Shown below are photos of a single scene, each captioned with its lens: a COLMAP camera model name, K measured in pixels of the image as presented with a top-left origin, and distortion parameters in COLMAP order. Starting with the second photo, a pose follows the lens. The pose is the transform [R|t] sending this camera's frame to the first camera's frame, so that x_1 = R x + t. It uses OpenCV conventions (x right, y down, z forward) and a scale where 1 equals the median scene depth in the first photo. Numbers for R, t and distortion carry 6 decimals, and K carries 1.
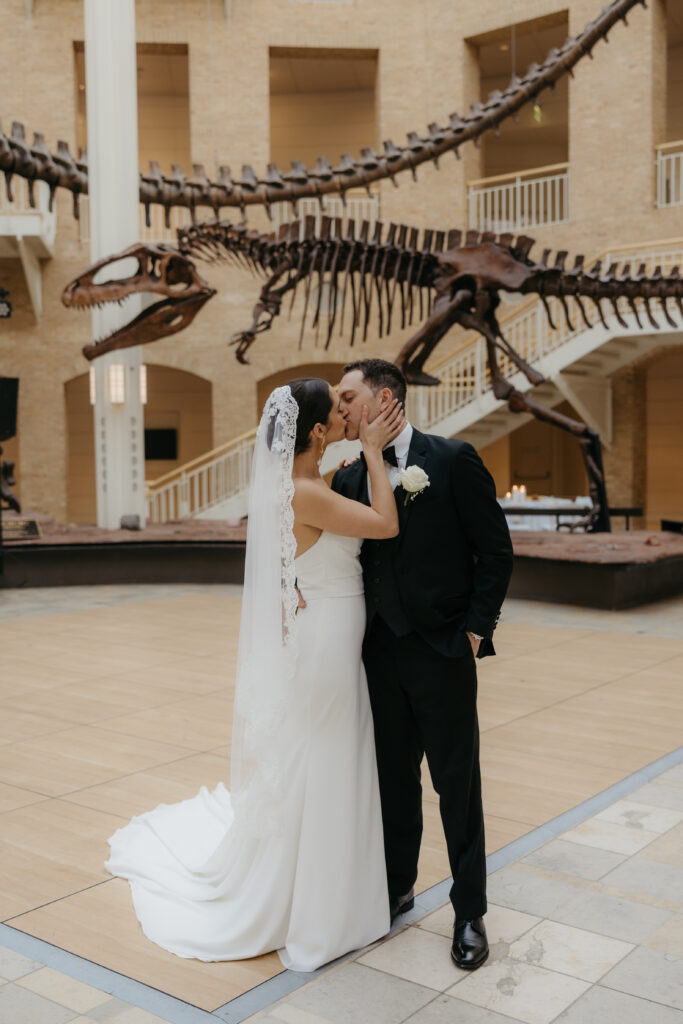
lens RADIAL K [[1050.8, 0, 342.2], [0, 1050.8, 519.4], [0, 0, 1]] dist [0.027521, 0.000000]
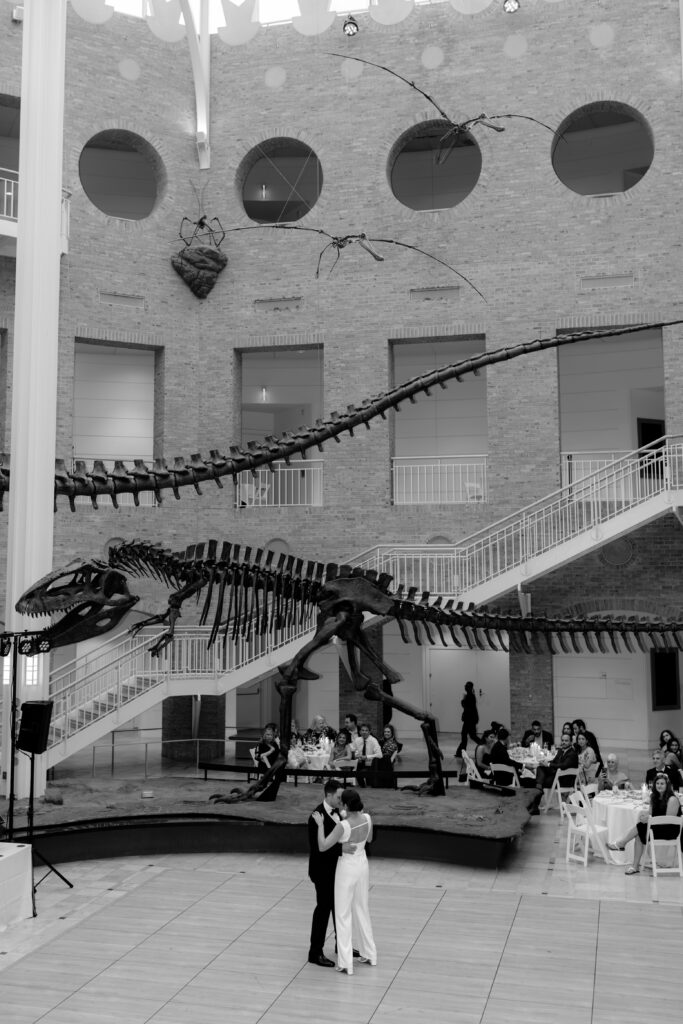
lens RADIAL K [[1050.8, 0, 336.8], [0, 1050.8, 507.9], [0, 0, 1]] dist [0.027521, 0.000000]
pose [[0.925286, 0.058899, 0.374670, -0.371330], [0.003952, 0.986318, -0.164809, -0.118681], [-0.379250, 0.153976, 0.912393, -0.217863]]
